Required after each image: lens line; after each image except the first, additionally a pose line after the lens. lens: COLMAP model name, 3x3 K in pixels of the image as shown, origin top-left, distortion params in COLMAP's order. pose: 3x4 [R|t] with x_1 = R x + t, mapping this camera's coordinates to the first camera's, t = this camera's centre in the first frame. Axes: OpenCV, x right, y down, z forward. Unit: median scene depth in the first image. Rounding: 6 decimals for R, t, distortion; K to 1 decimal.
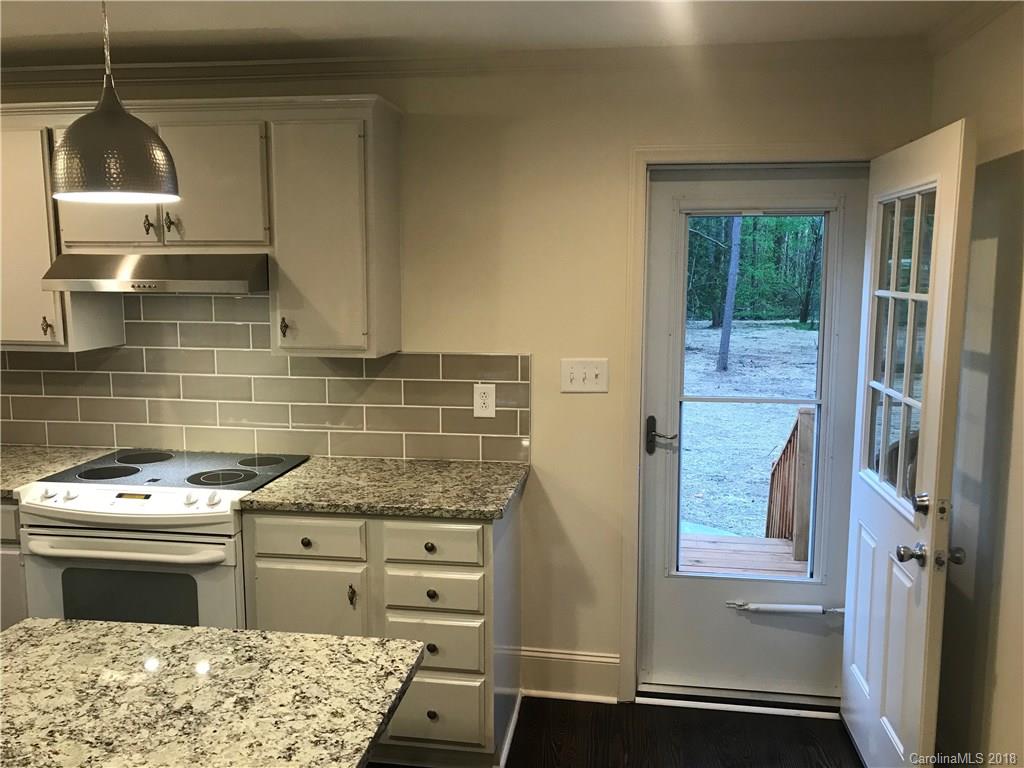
lens RADIAL K [[827.1, 0, 500.0], [0, 827.1, 385.6], [0, 0, 1]] dist [0.011115, -0.006305]
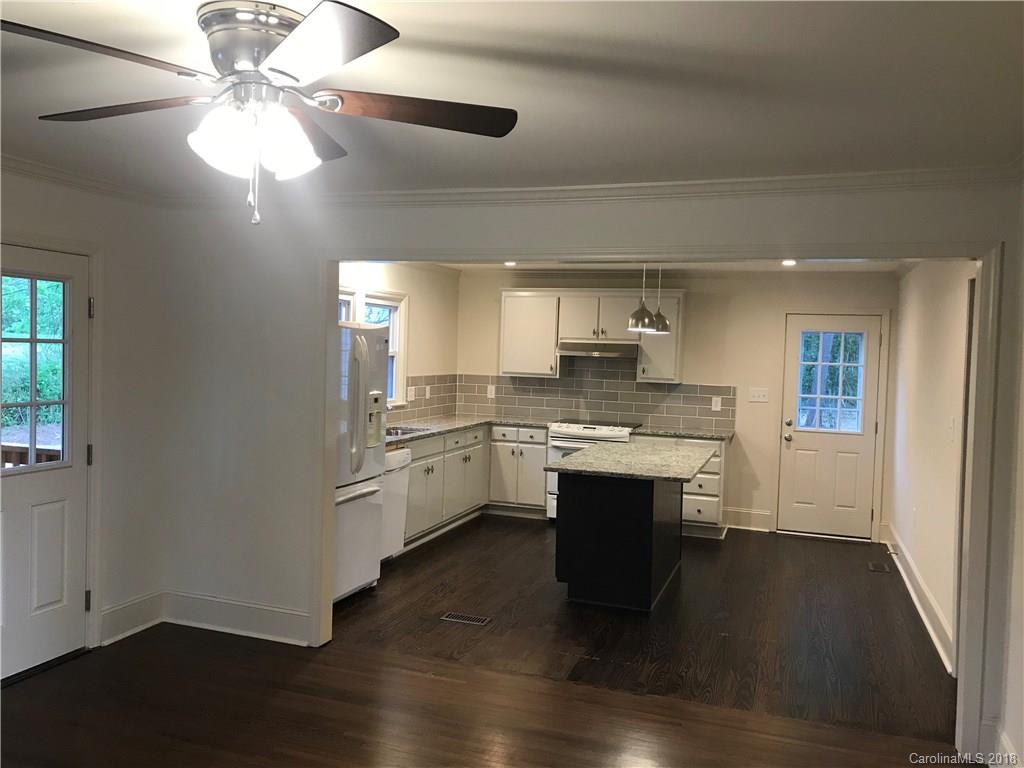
lens RADIAL K [[819.2, 0, 482.6], [0, 819.2, 383.4], [0, 0, 1]] dist [0.005090, -0.001361]
pose [[0.979019, 0.038476, -0.200105, -0.228234], [-0.059236, 0.993342, -0.098811, 0.254660], [0.194970, 0.108591, 0.974779, -1.636815]]
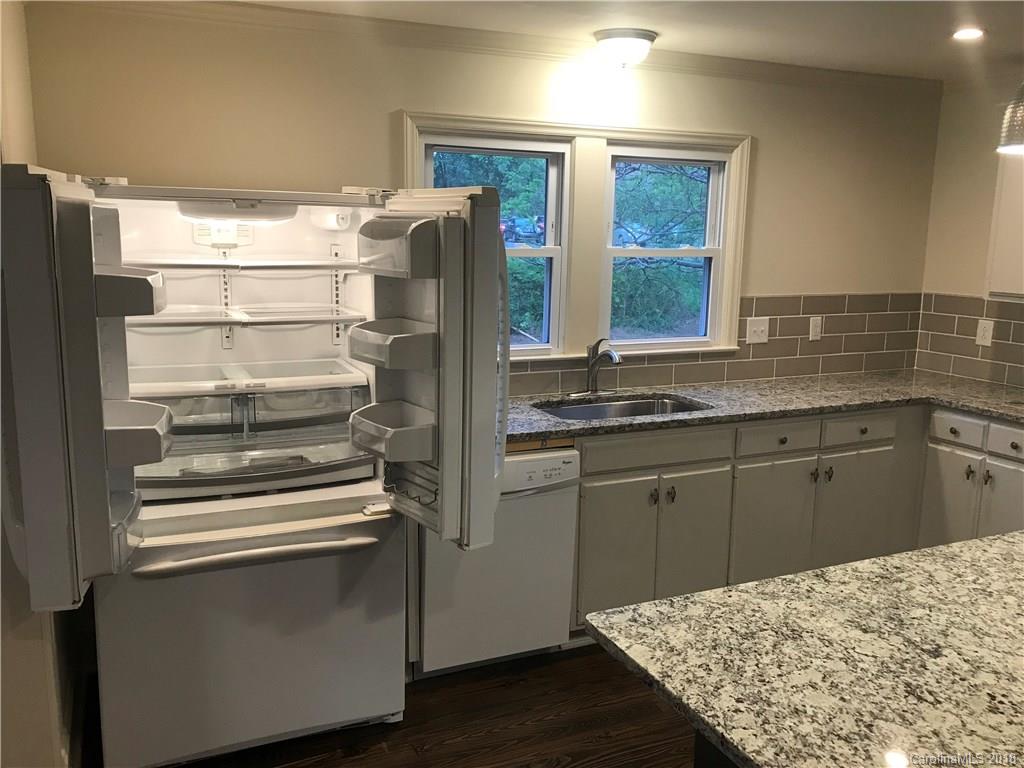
lens RADIAL K [[832.5, 0, 511.3], [0, 832.5, 376.1], [0, 0, 1]] dist [0.003891, 0.004171]
pose [[0.543405, 0.153519, -0.825314, -0.032660], [-0.137004, 0.986173, 0.093235, 0.049553], [0.828216, 0.062407, 0.556924, -0.276316]]
